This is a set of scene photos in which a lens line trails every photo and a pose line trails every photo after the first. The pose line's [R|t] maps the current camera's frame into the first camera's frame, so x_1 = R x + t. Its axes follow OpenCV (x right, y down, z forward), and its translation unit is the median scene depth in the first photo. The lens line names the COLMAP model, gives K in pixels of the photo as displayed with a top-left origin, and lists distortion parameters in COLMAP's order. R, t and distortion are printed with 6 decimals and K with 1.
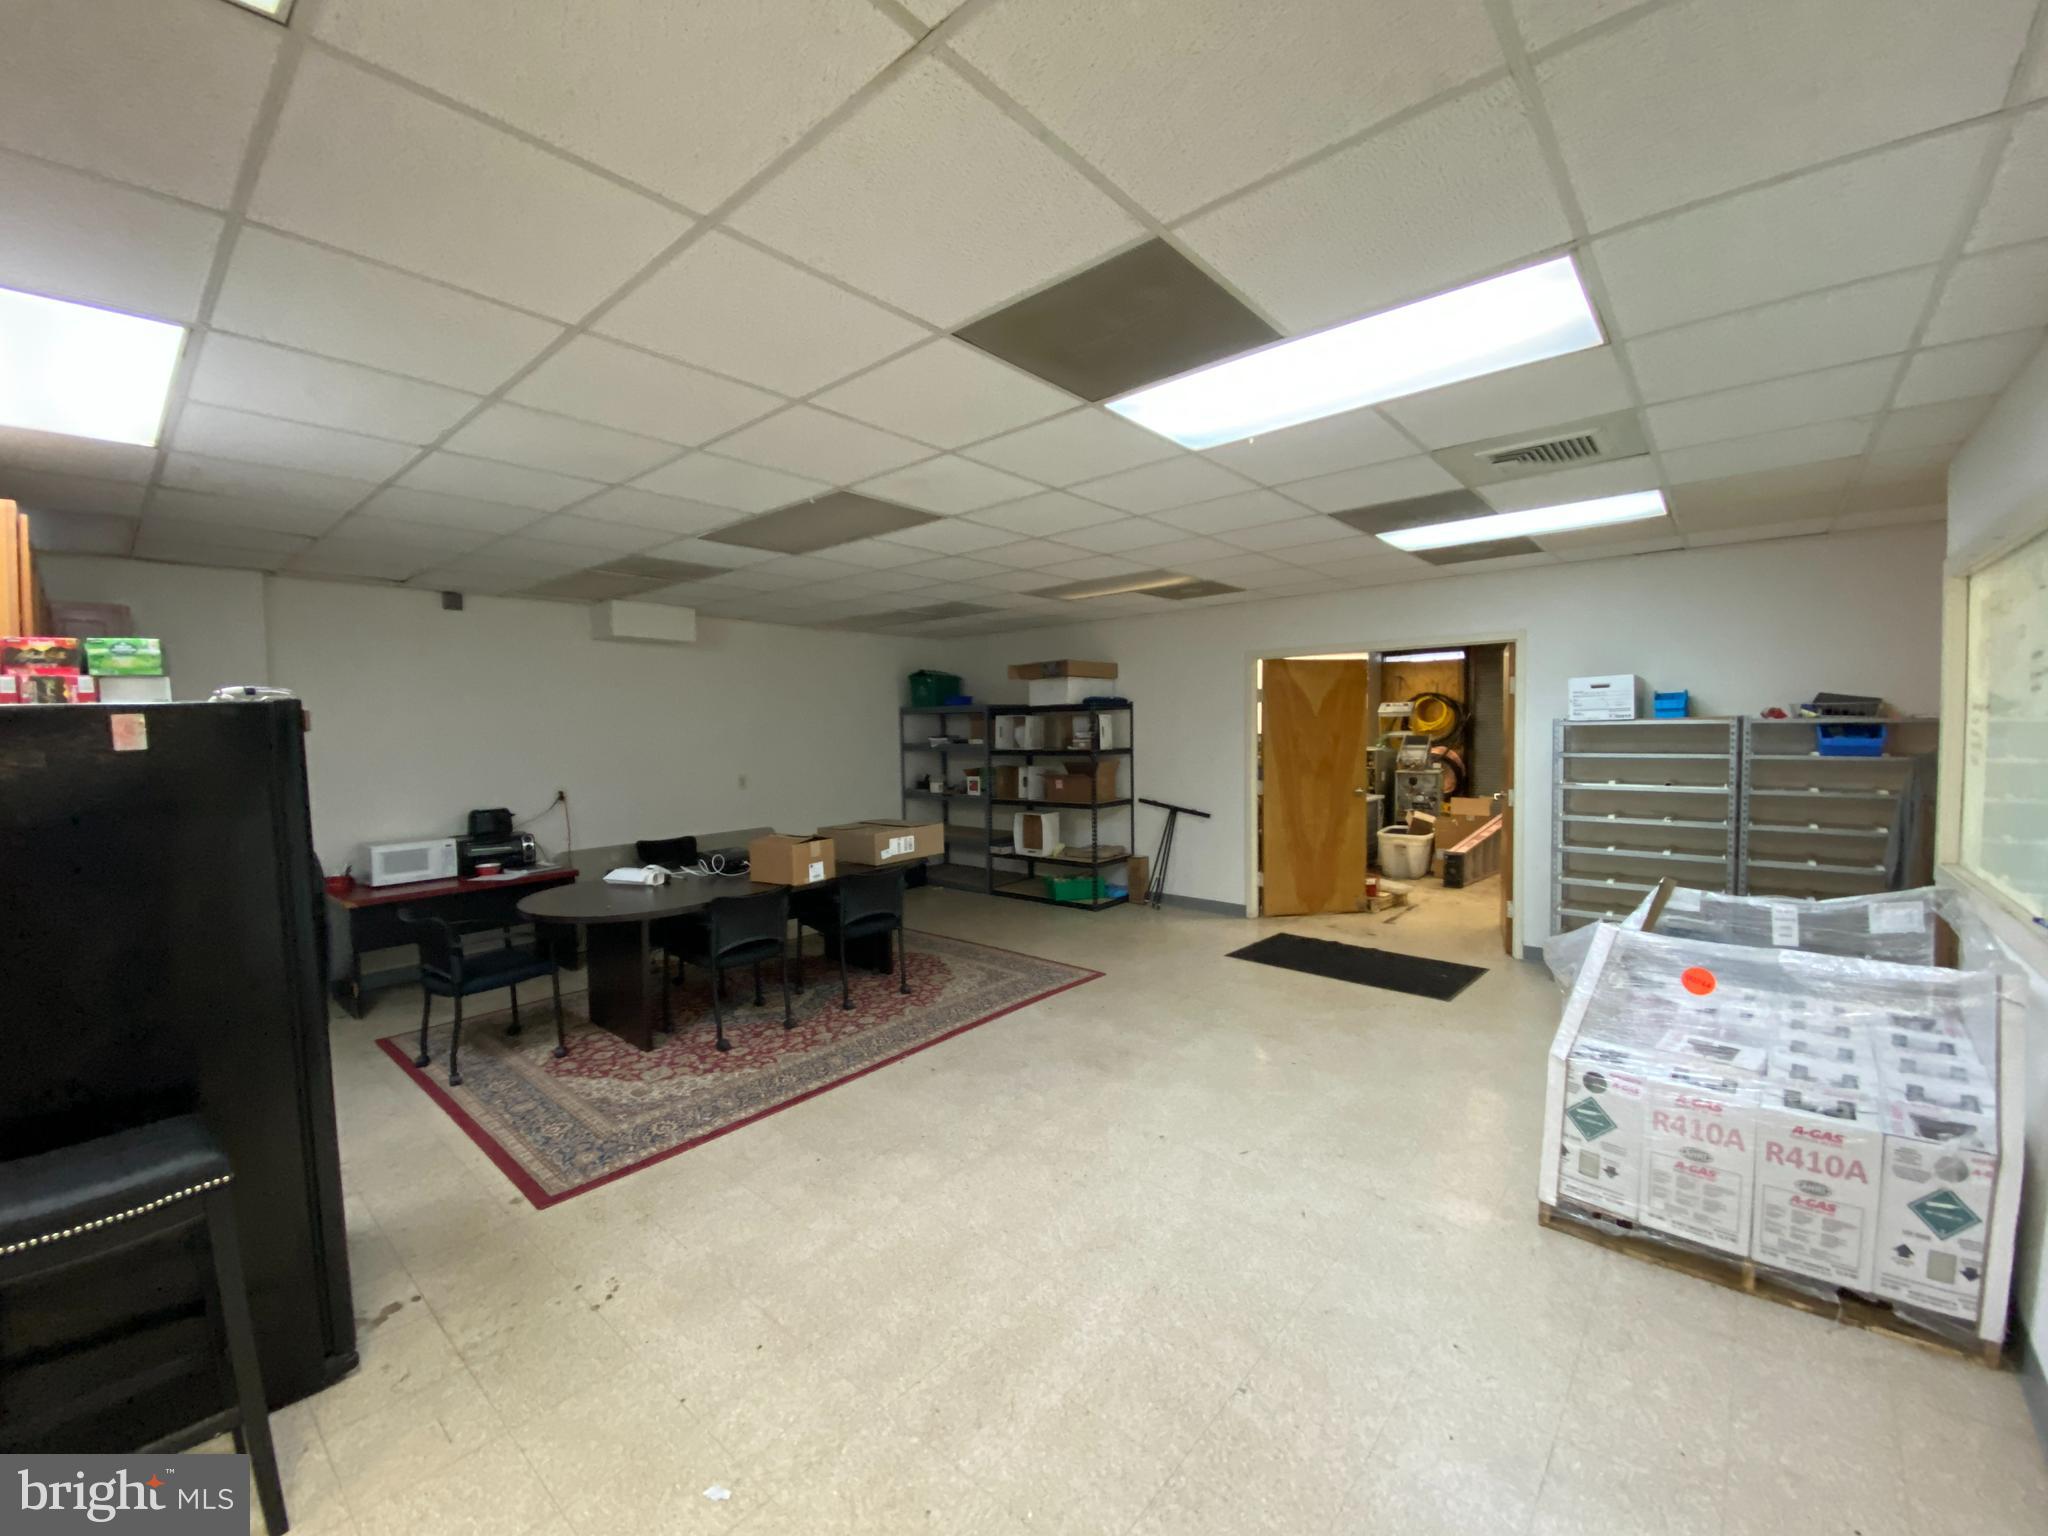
lens RADIAL K [[832.4, 0, 1013.7], [0, 832.4, 767.3], [0, 0, 1]] dist [0.046978, -0.032480]
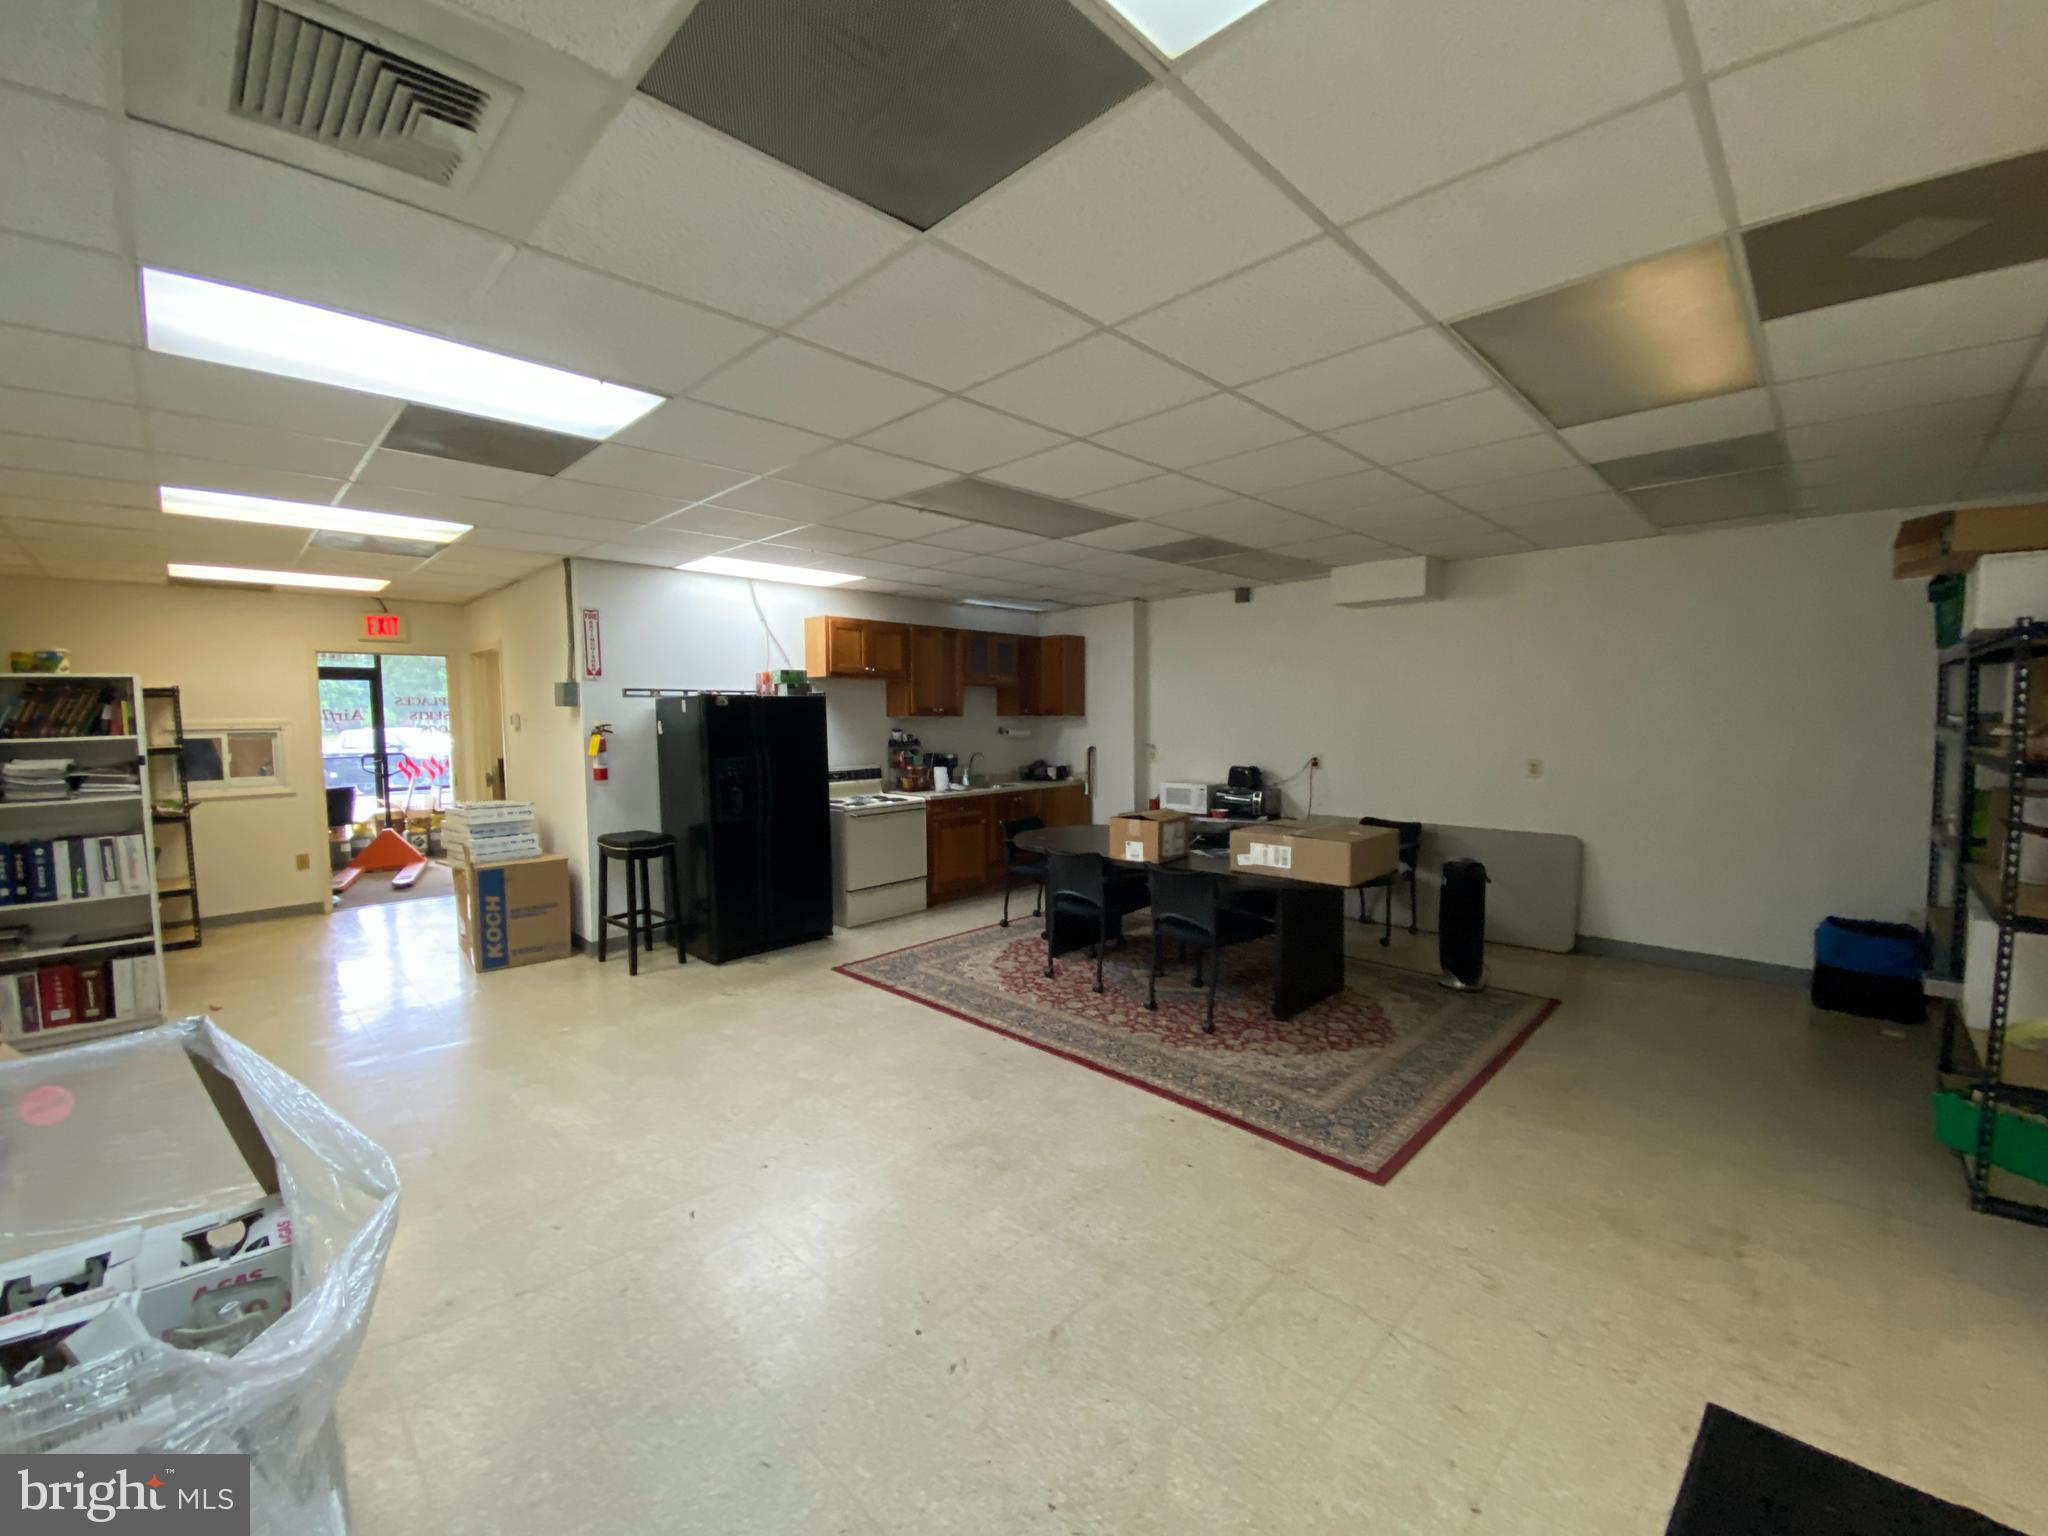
lens RADIAL K [[828.9, 0, 1019.2], [0, 828.9, 767.0], [0, 0, 1]] dist [0.052143, -0.033039]
pose [[-0.064184, 0.086801, -0.994156, 0.754752], [-0.043535, 0.995018, 0.089687, -0.053712], [0.996988, 0.049038, -0.060085, 0.978065]]
